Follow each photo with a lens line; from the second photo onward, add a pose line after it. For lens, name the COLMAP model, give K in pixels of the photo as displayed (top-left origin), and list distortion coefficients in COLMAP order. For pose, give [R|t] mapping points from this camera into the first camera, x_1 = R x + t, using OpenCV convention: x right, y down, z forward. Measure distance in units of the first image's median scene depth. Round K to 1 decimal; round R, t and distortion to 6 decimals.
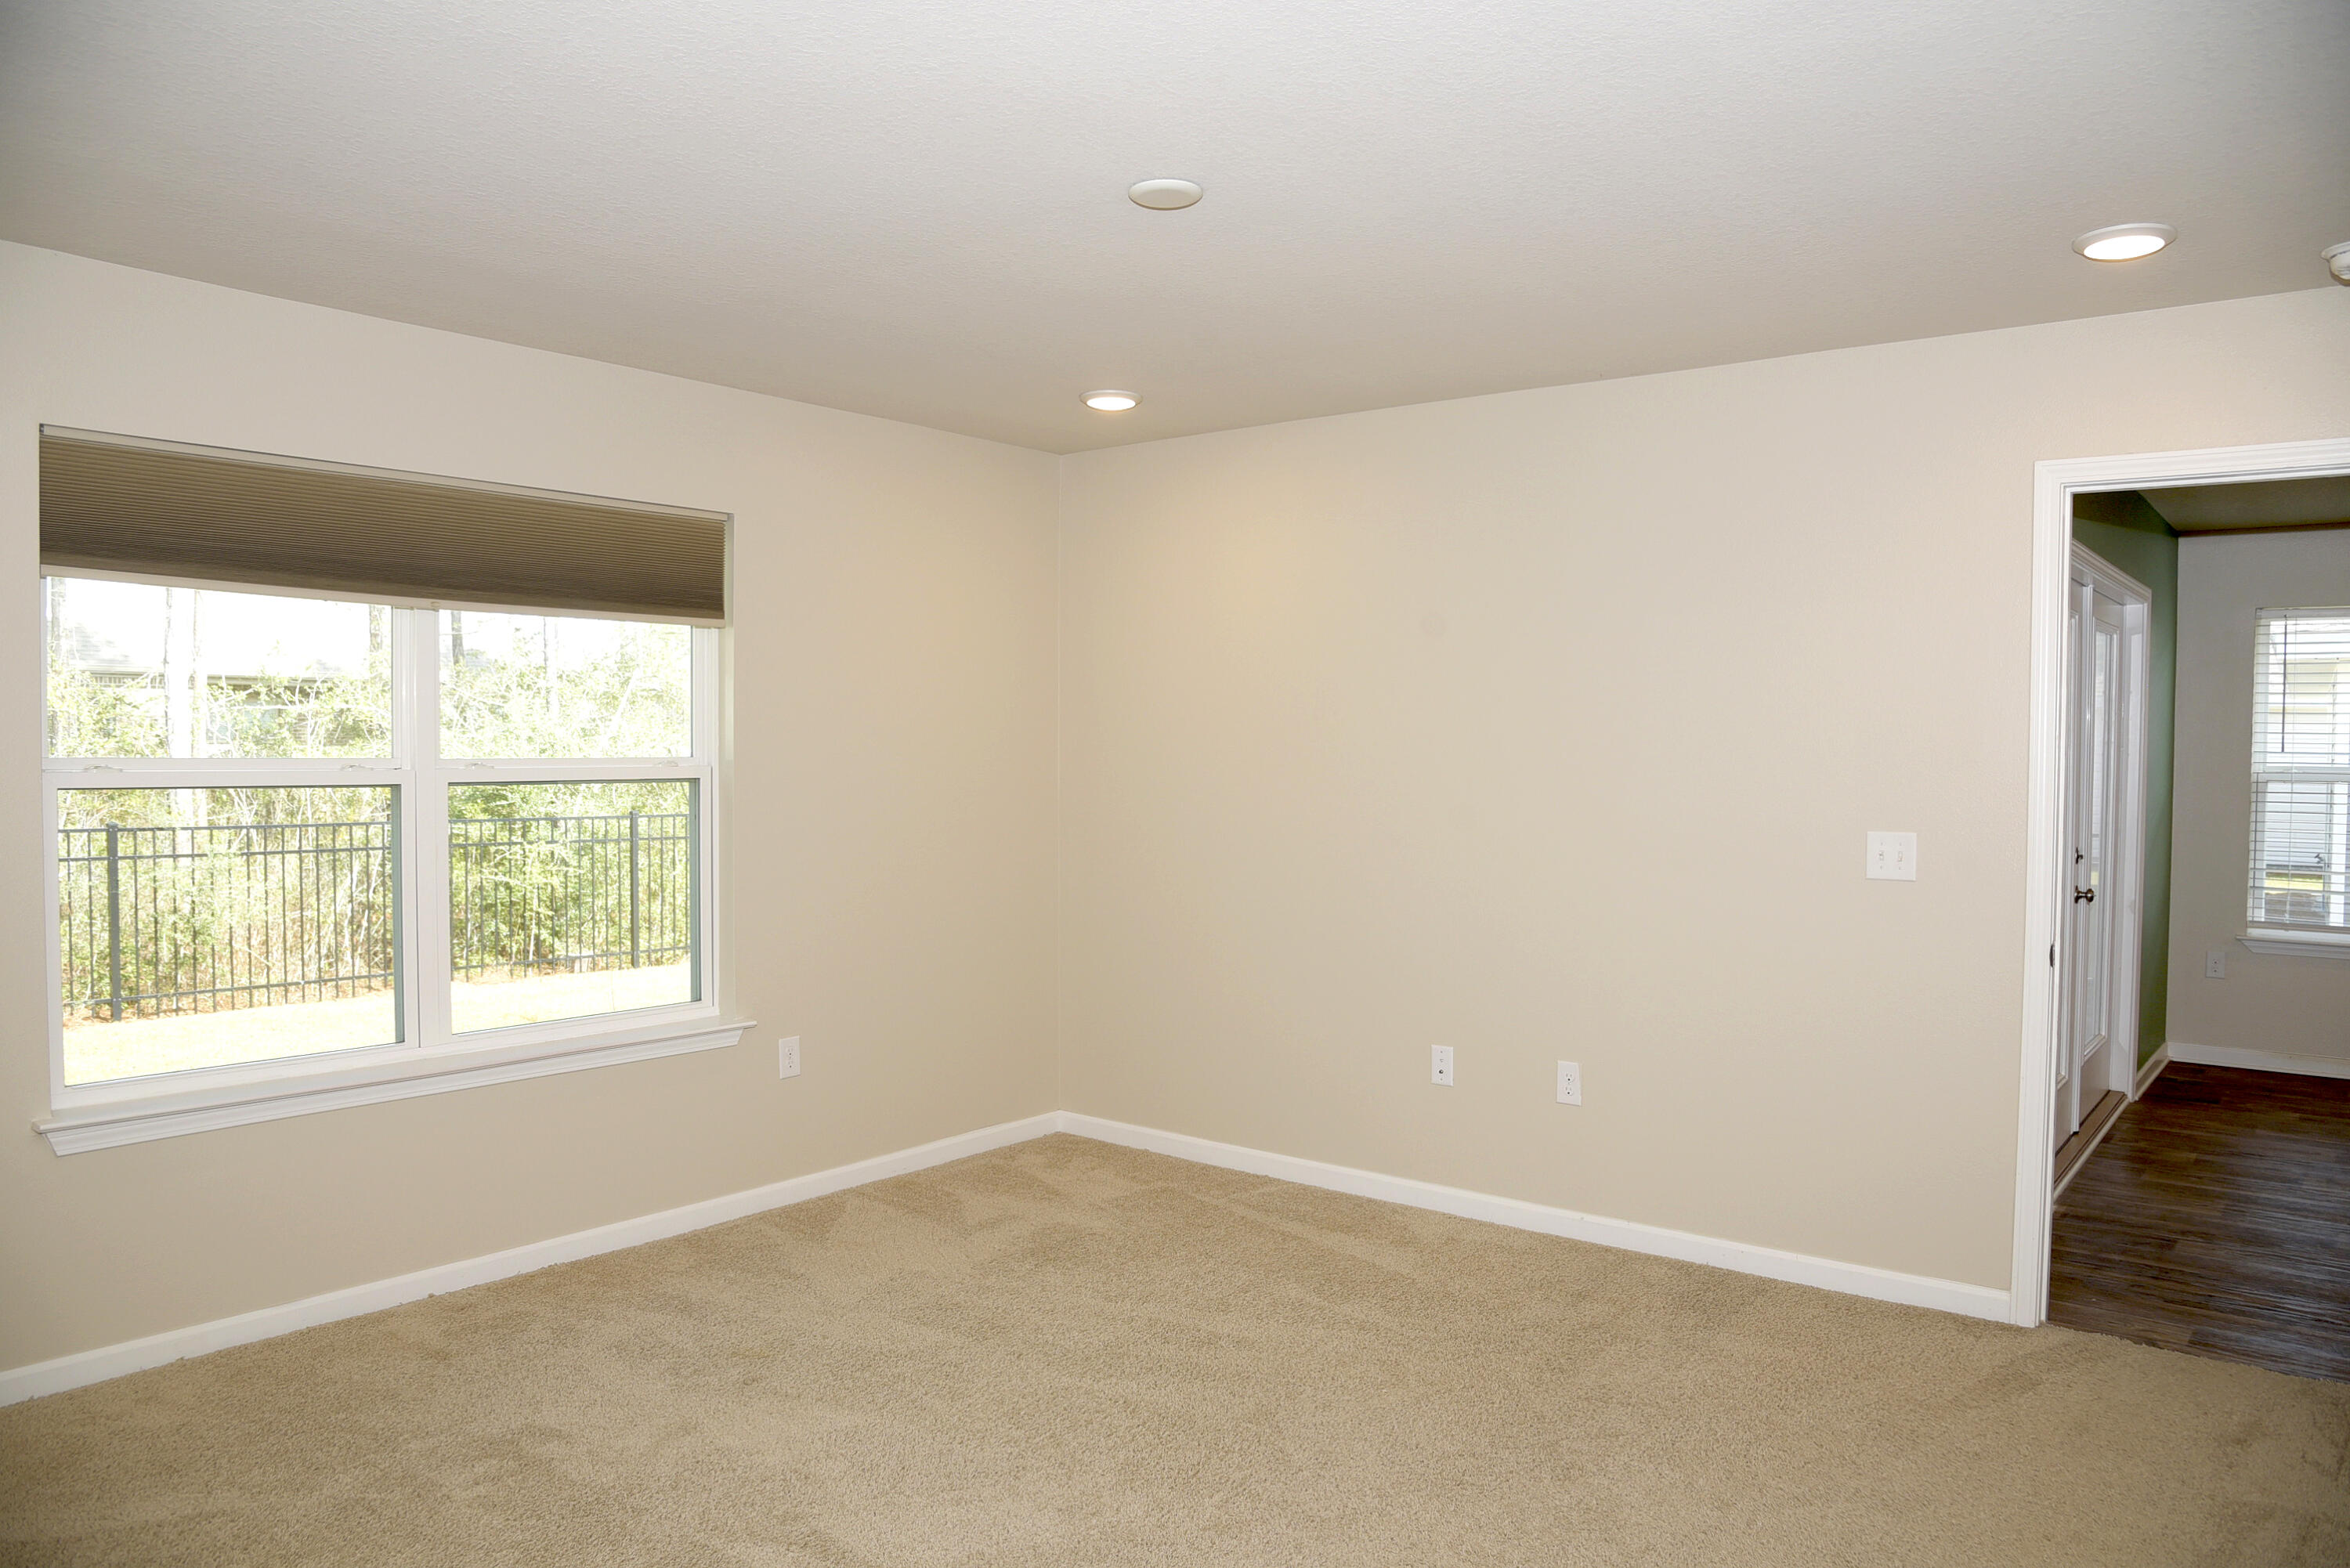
lens RADIAL K [[1583.7, 0, 1176.5], [0, 1583.7, 788.0], [0, 0, 1]] dist [-0.101094, 0.040339]
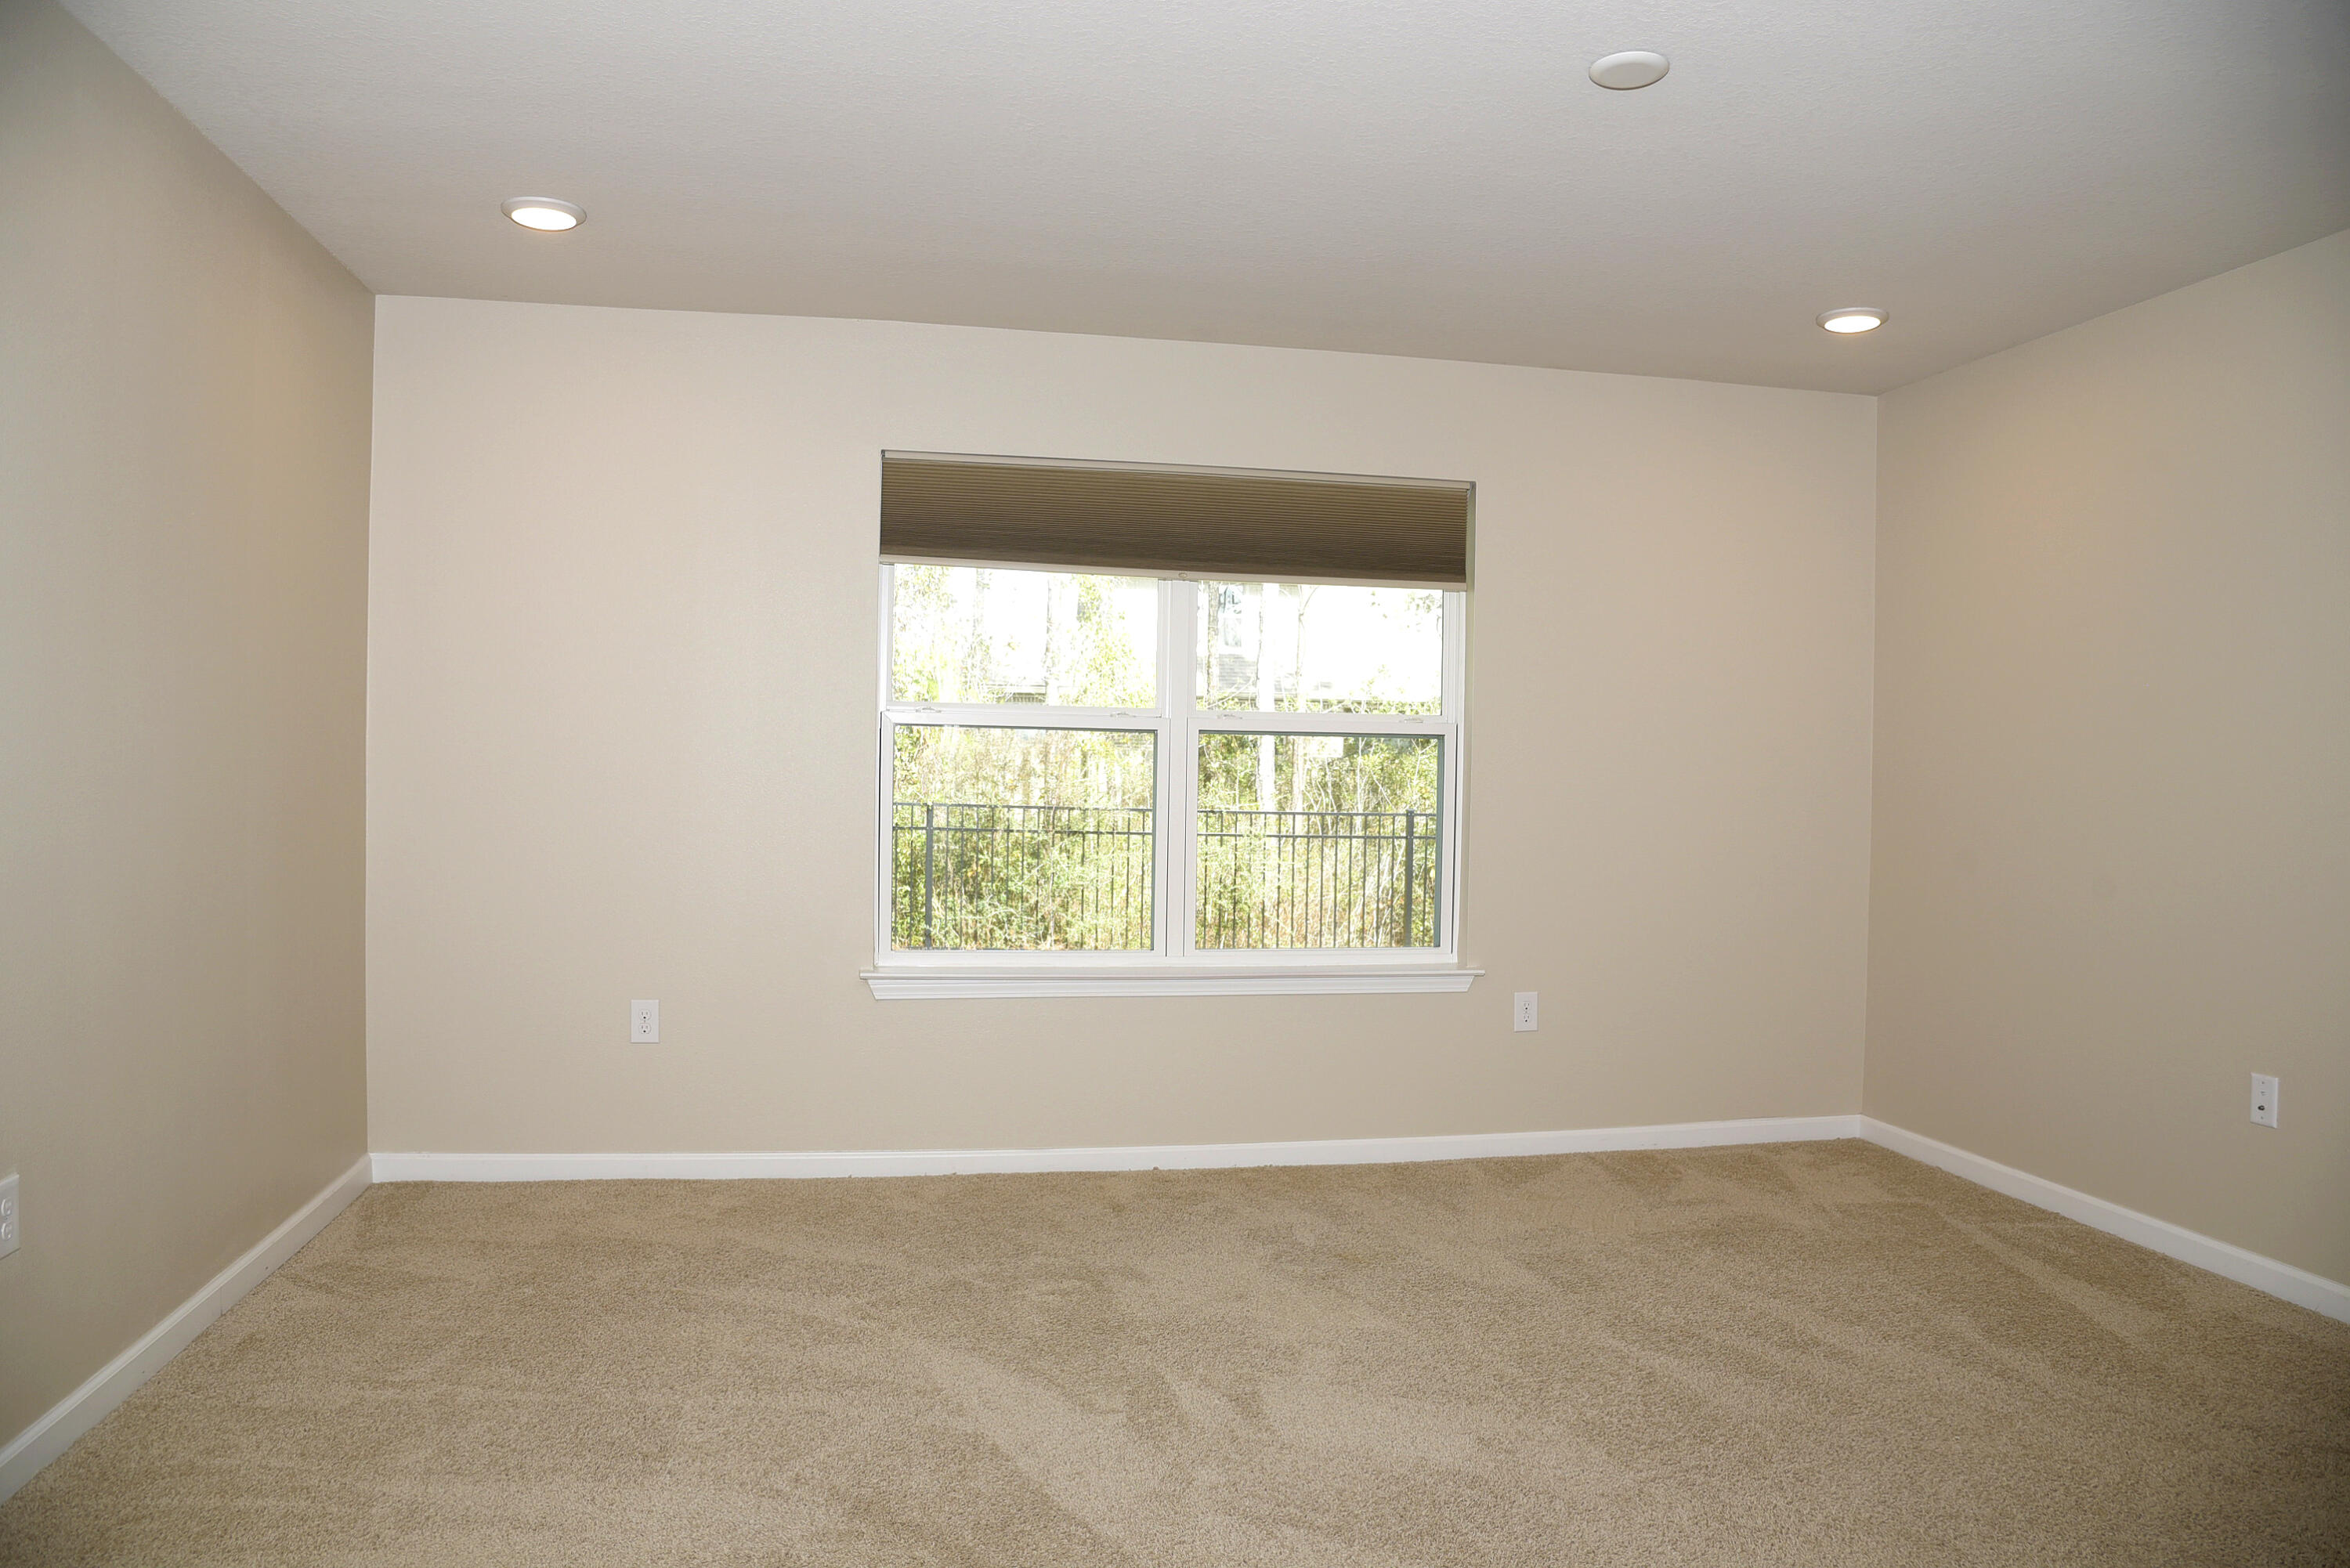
lens RADIAL K [[1583.7, 0, 1182.4], [0, 1583.7, 788.5], [0, 0, 1]] dist [-0.101094, 0.040339]
pose [[0.767104, 0.015745, -0.641329, 0.251183], [-0.027728, 0.999578, -0.008626, 0.045496], [0.640923, 0.024400, 0.767217, 0.079106]]
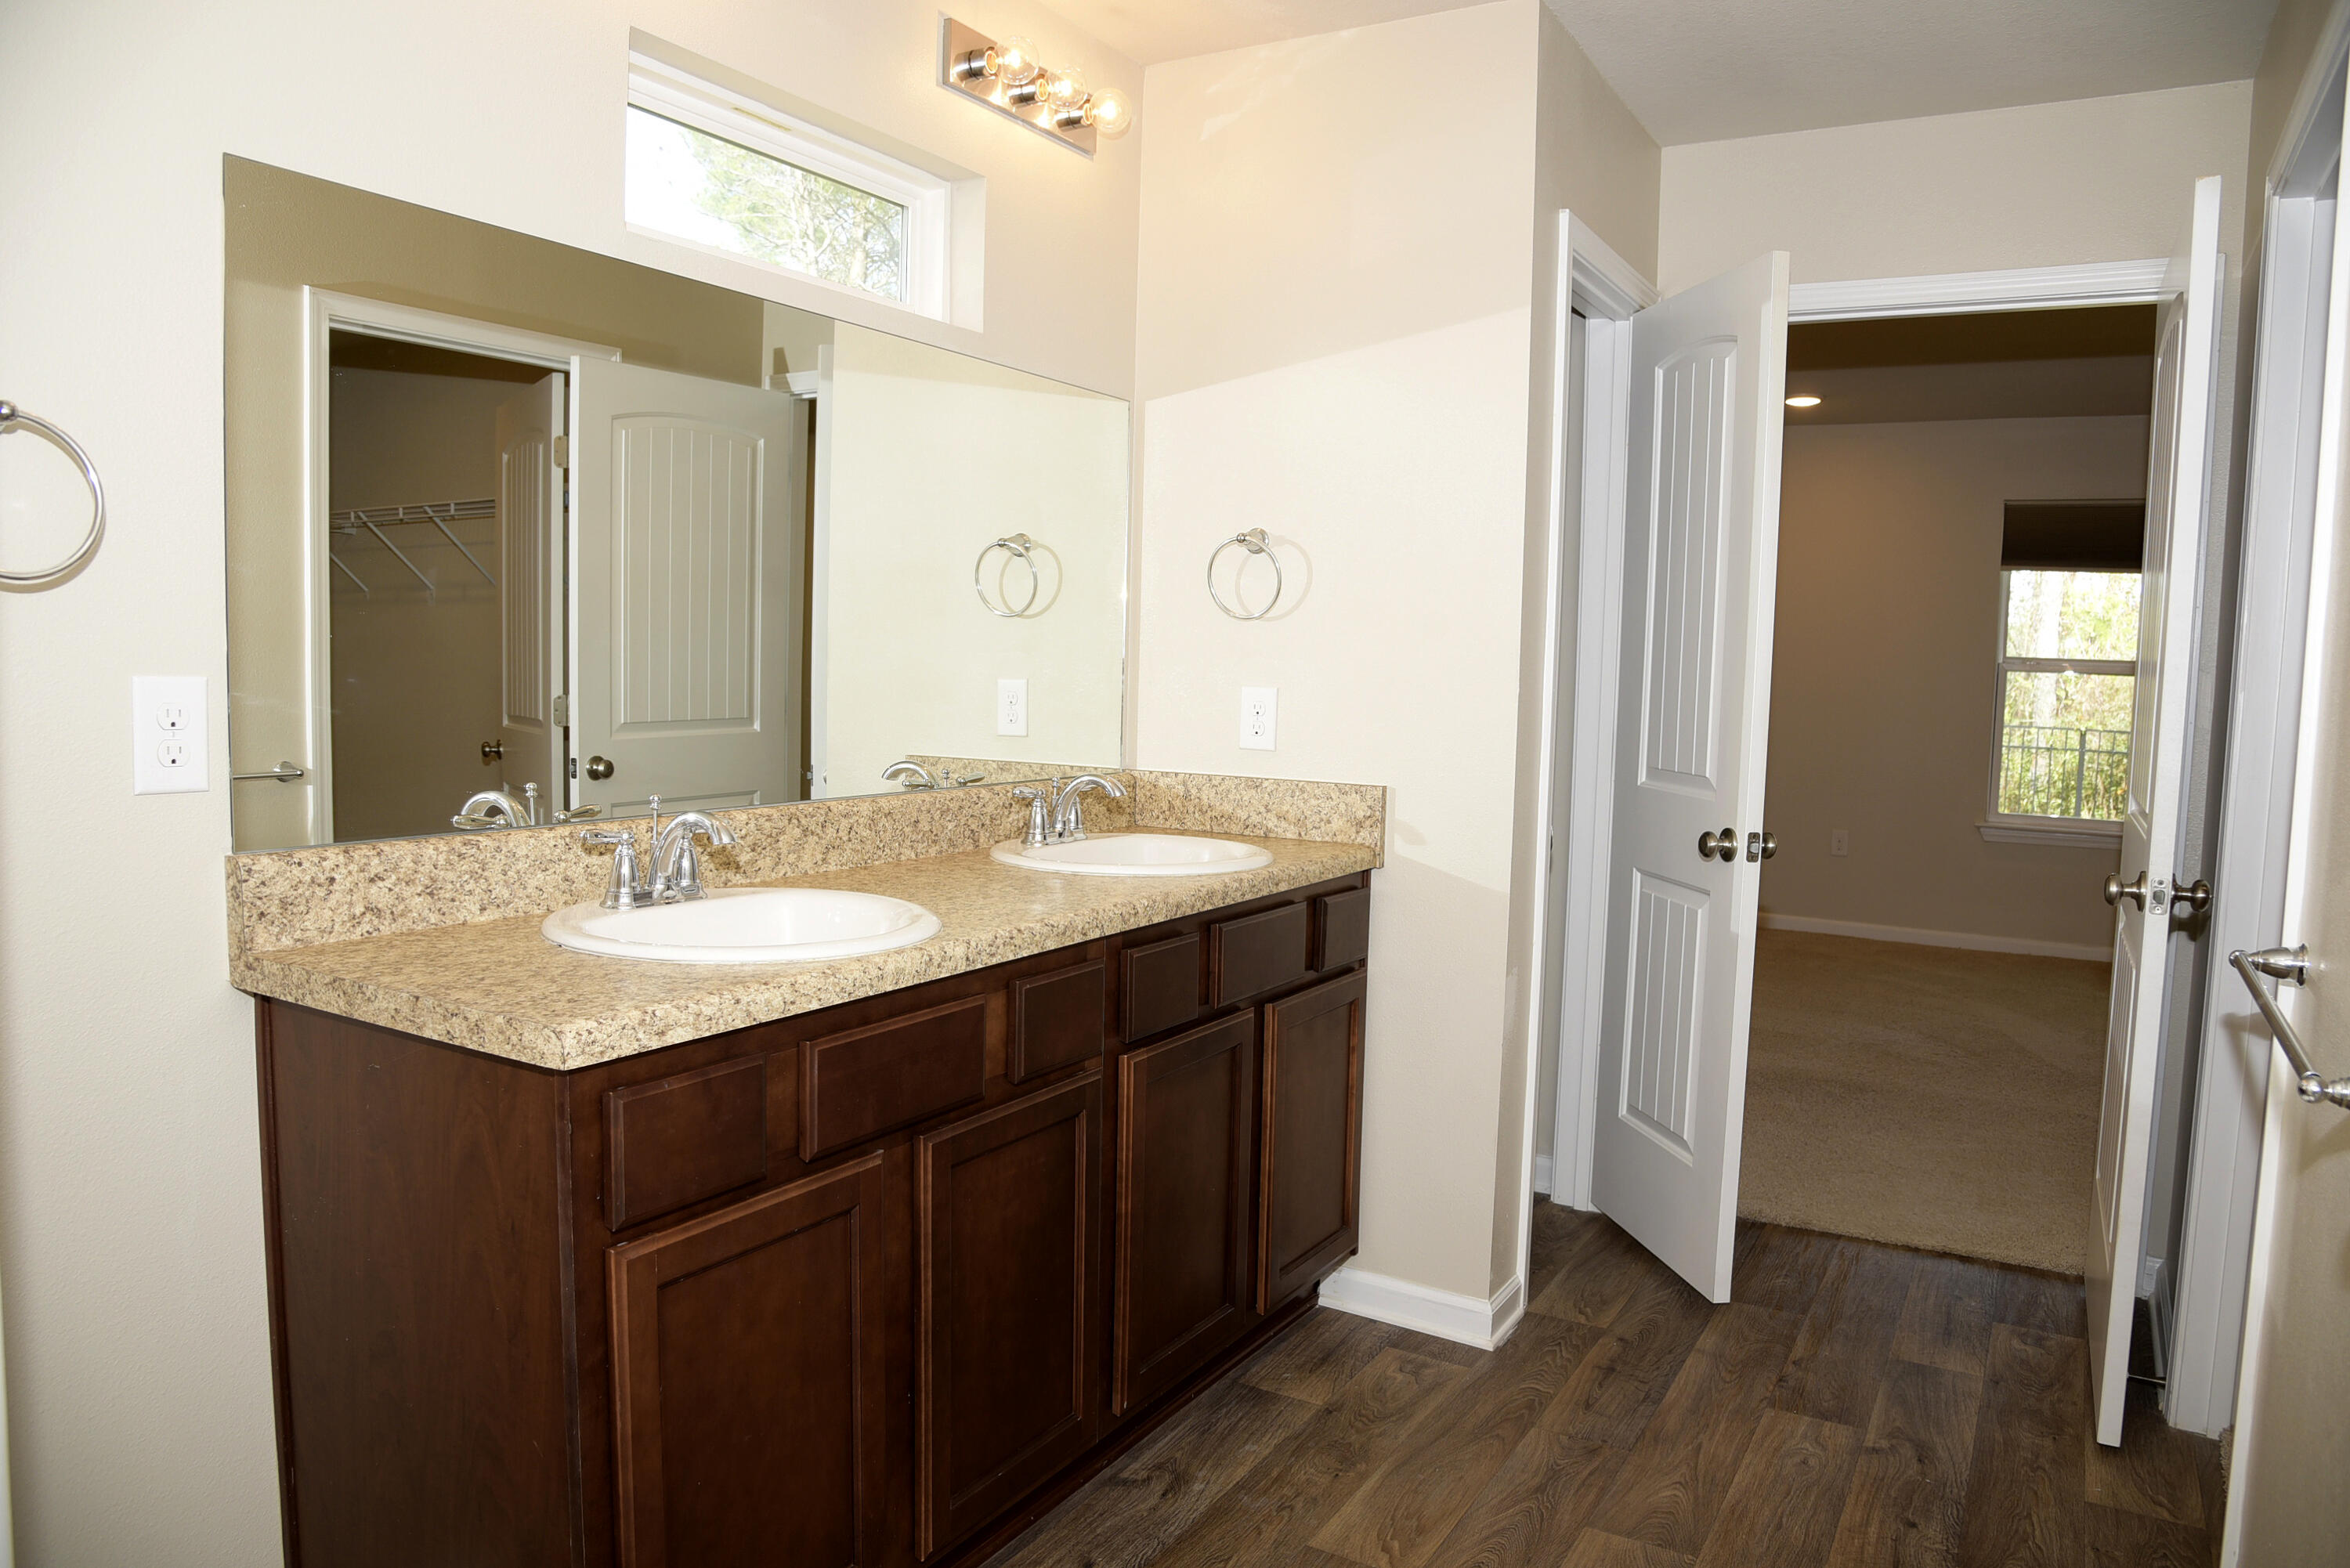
lens RADIAL K [[1583.7, 0, 1165.0], [0, 1583.7, 790.7], [0, 0, 1]] dist [-0.101094, 0.040339]
pose [[0.143185, 0.078442, -0.986582, 0.890075], [-0.048478, 0.996213, 0.072172, 0.050071], [0.988508, 0.037494, 0.146445, -0.334450]]
